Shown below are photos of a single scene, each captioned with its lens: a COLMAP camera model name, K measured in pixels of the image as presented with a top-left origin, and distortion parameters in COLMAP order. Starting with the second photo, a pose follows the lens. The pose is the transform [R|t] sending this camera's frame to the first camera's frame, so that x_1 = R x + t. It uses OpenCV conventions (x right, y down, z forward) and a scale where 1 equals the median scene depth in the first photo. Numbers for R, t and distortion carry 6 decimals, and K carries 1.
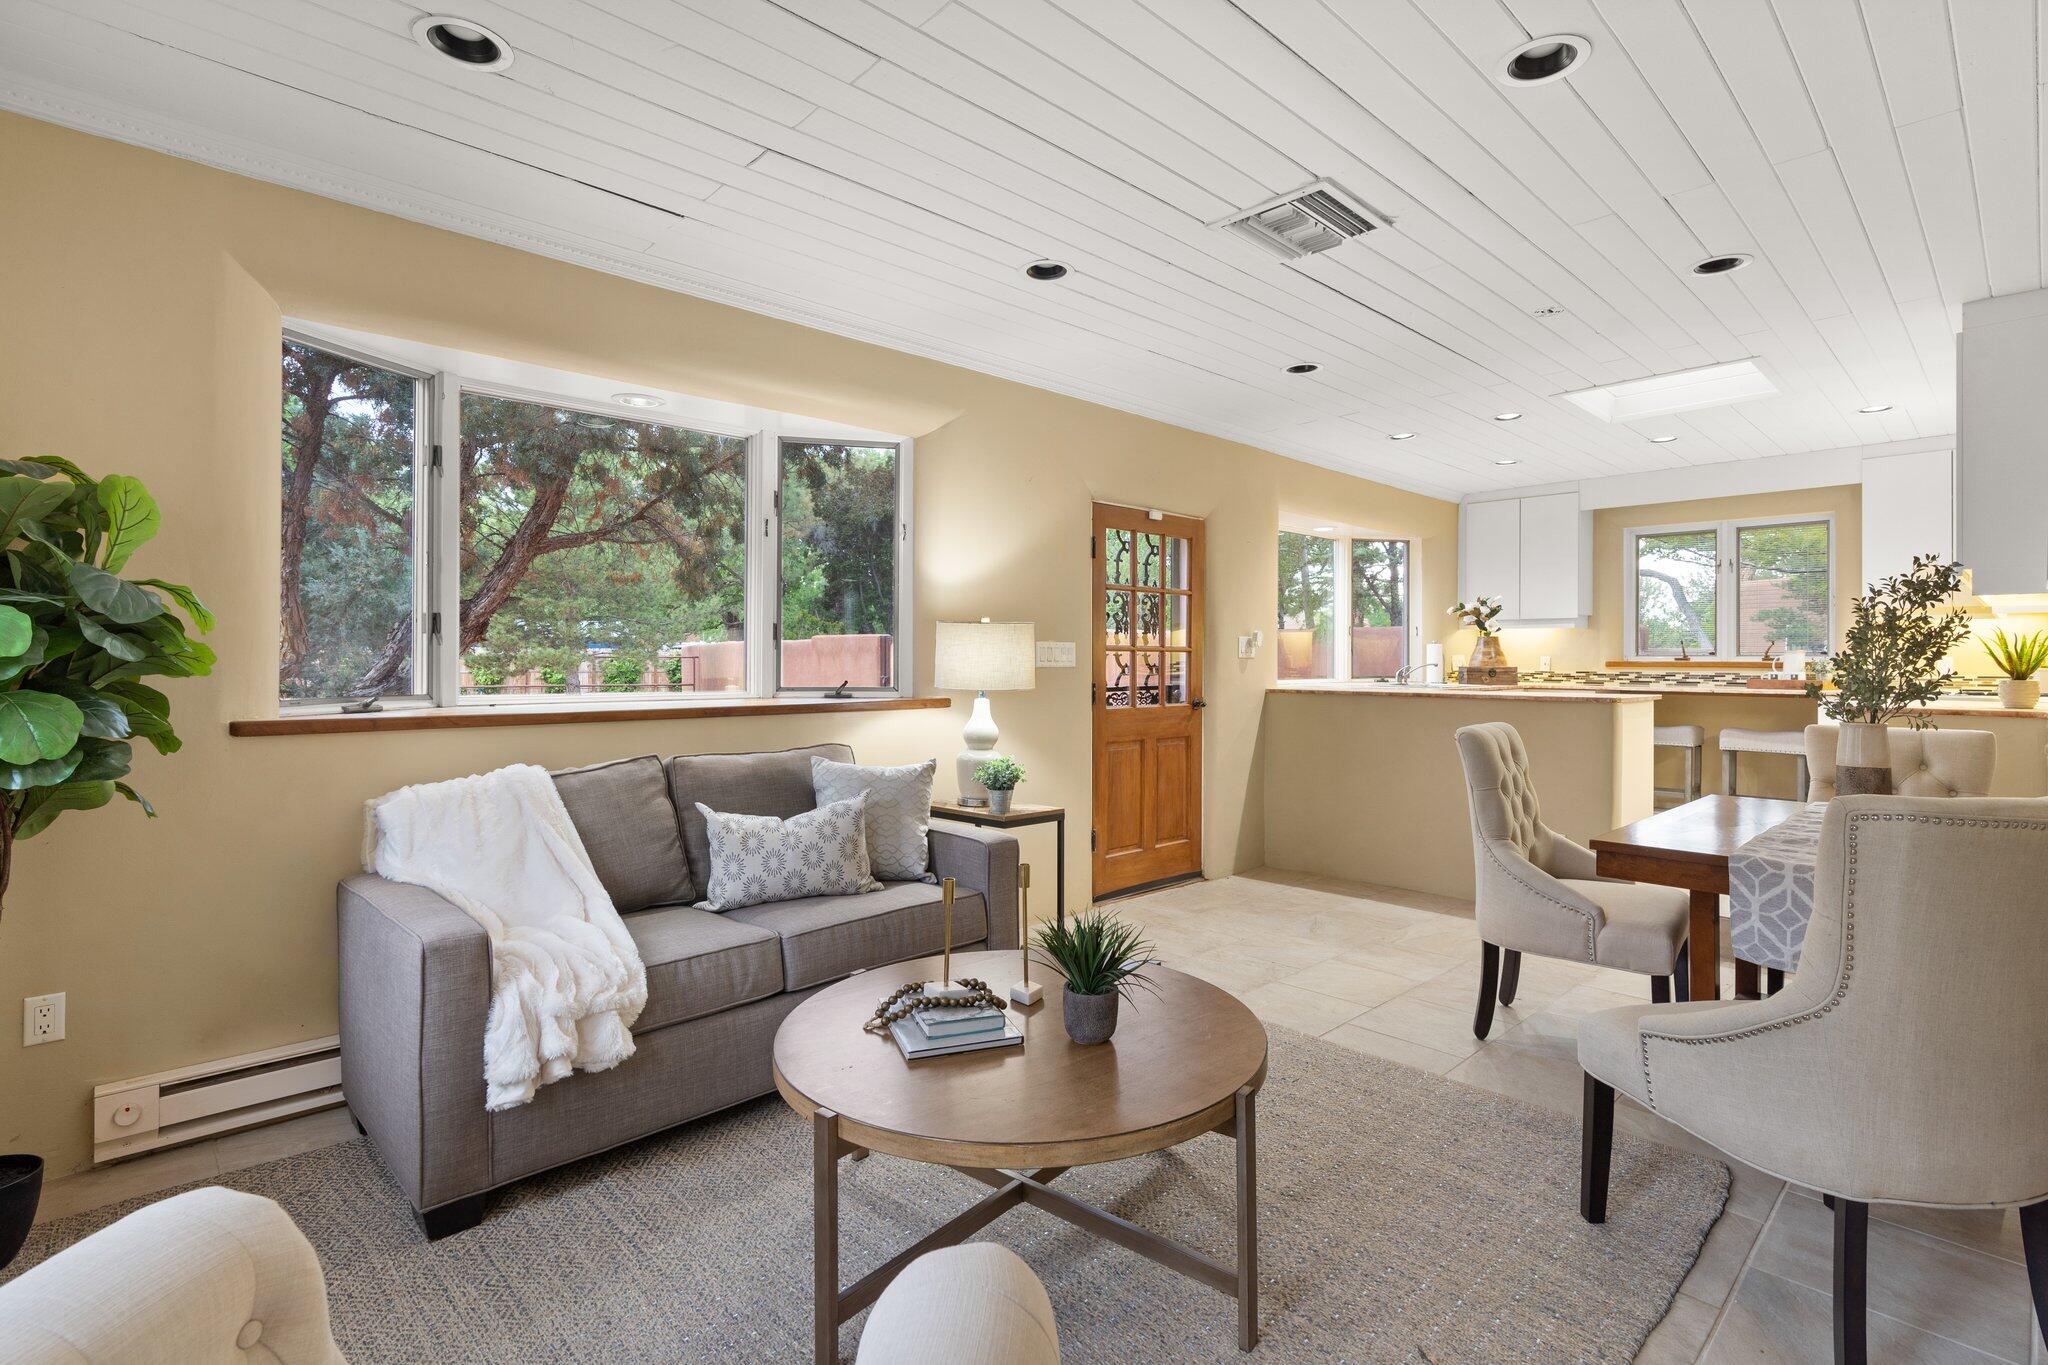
lens RADIAL K [[965.1, 0, 1025.3], [0, 965.1, 662.4], [0, 0, 1]] dist [-0.006752, 0.001555]
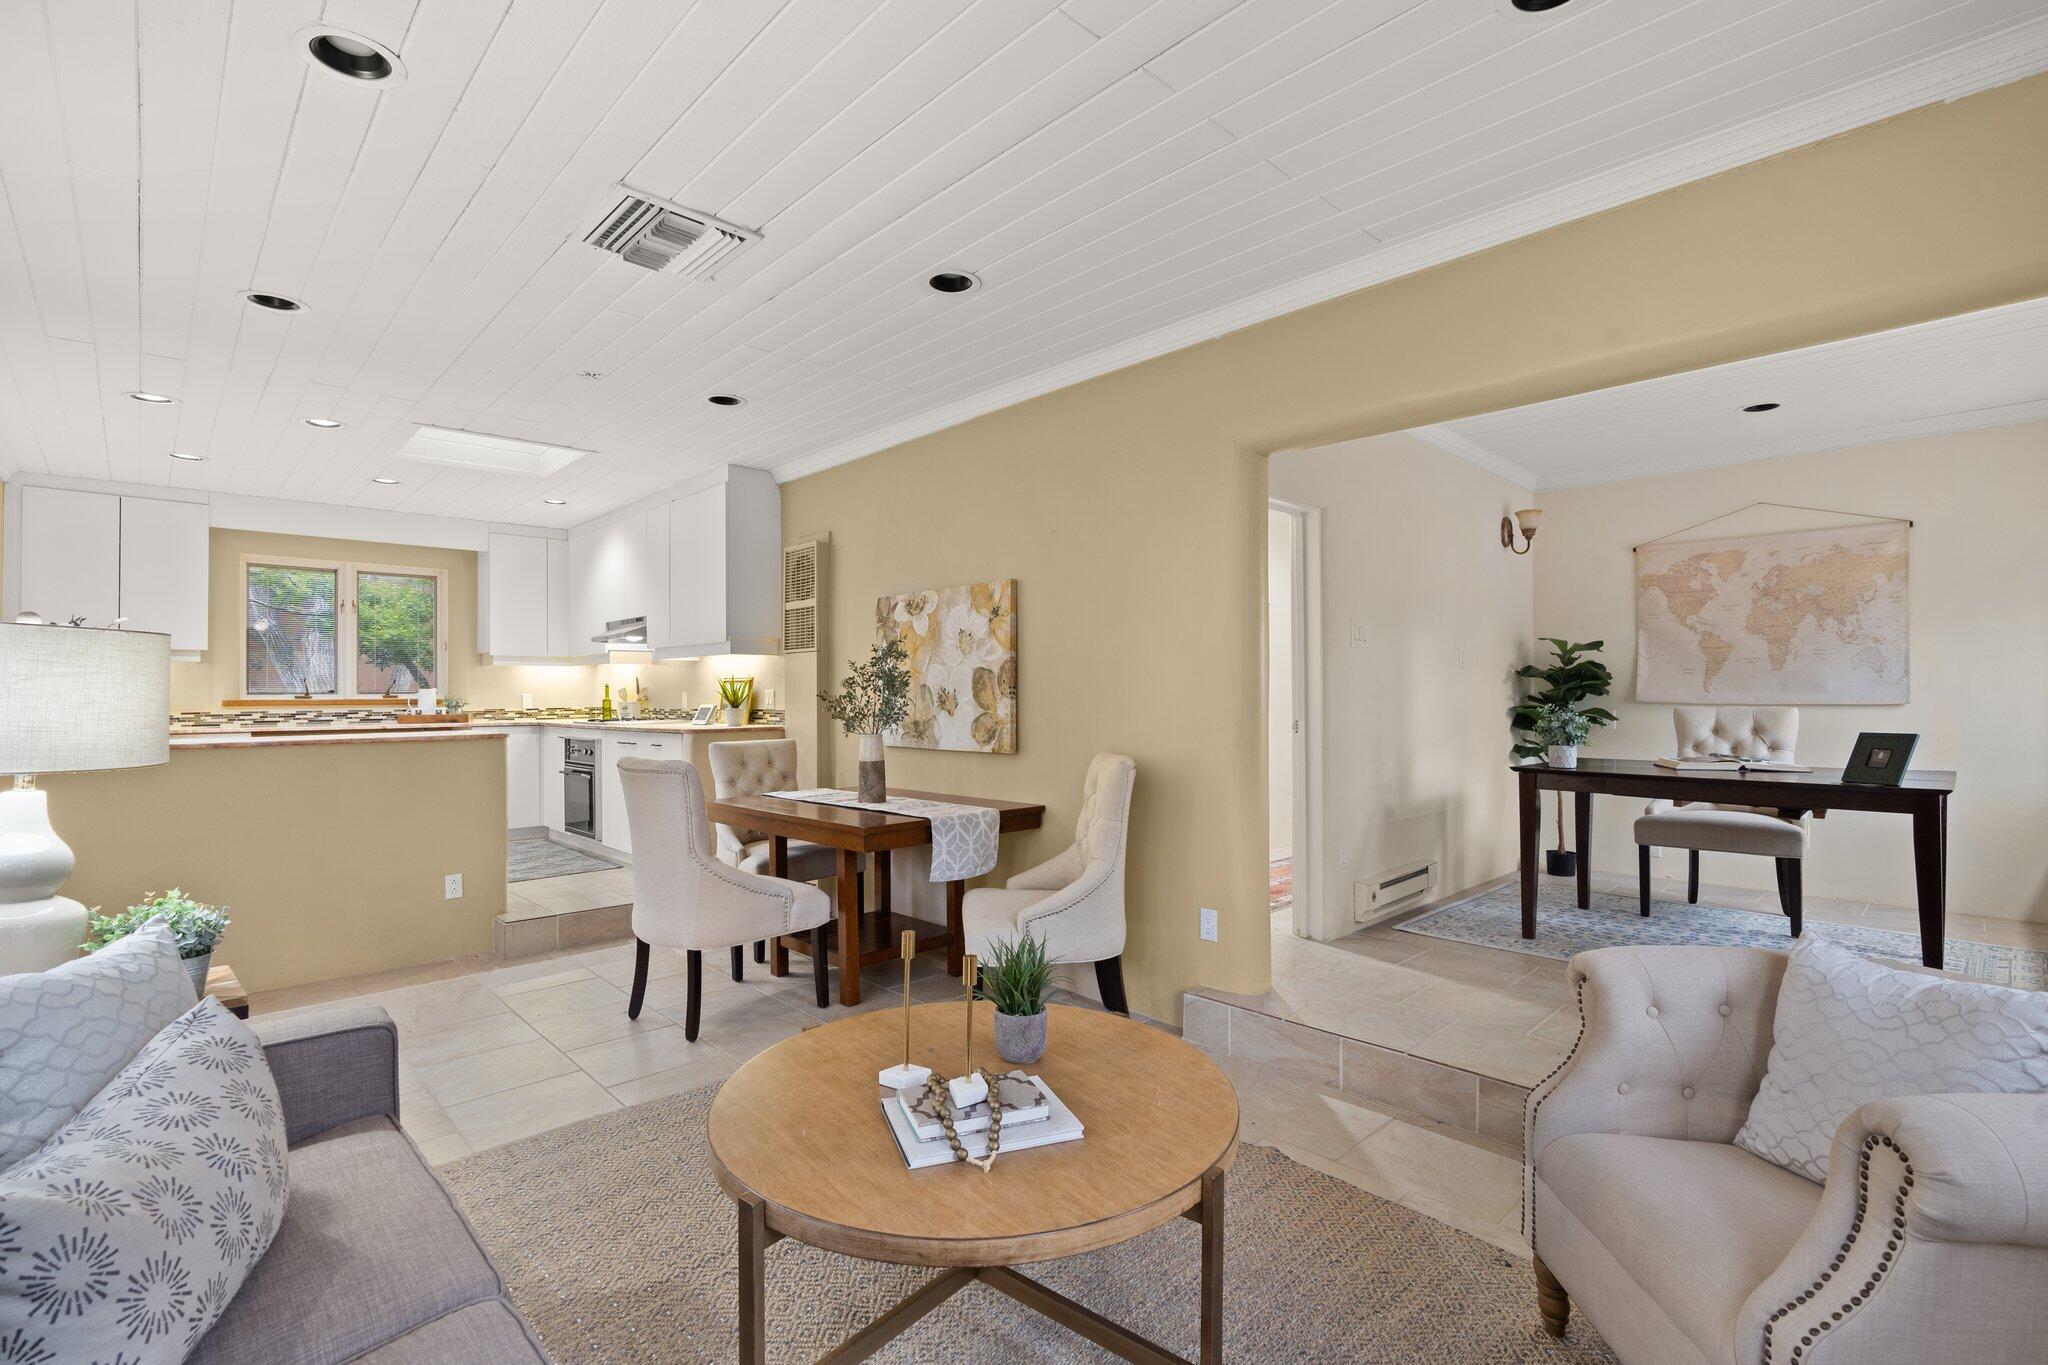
lens RADIAL K [[938.1, 0, 1010.6], [0, 938.1, 684.9], [0, 0, 1]] dist [-0.001337, -0.000048]
pose [[0.004587, 0.008039, 0.999957, -0.270459], [0.008468, 0.999932, -0.008077, -0.002164], [-0.999954, 0.008505, 0.004518, 0.281808]]
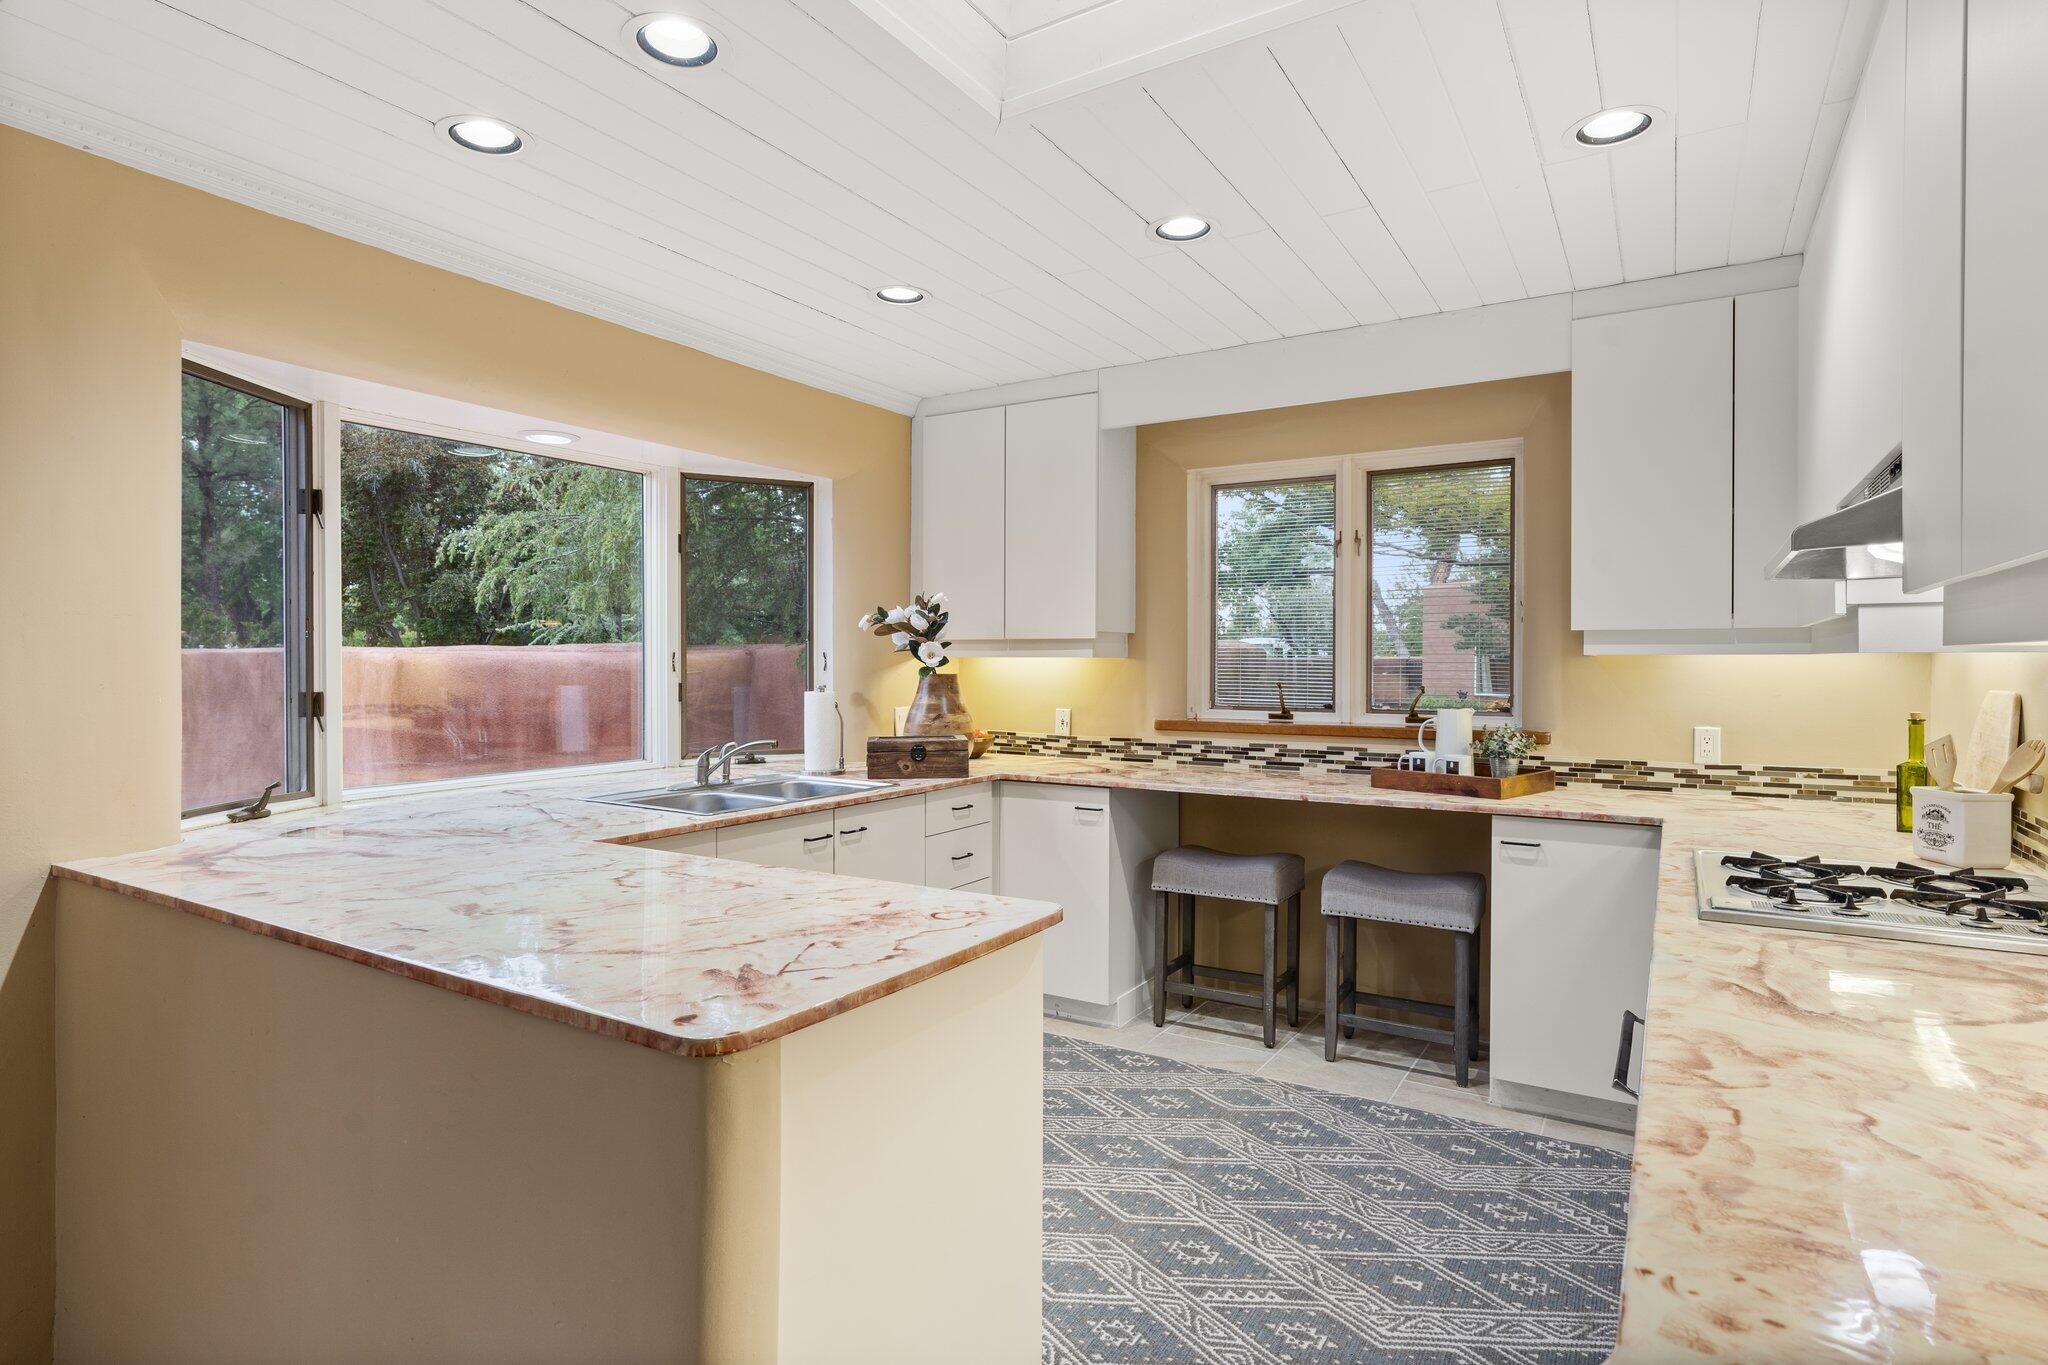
lens RADIAL K [[1065.2, 0, 1024.0], [0, 1065.2, 682.5], [0, 0, 1]] dist [-0.001743, 0.000432]
pose [[0.965210, -0.008145, 0.261348, 0.396606], [0.004158, 0.999866, 0.015802, -0.032769], [-0.261441, -0.014165, 0.965115, 0.473201]]
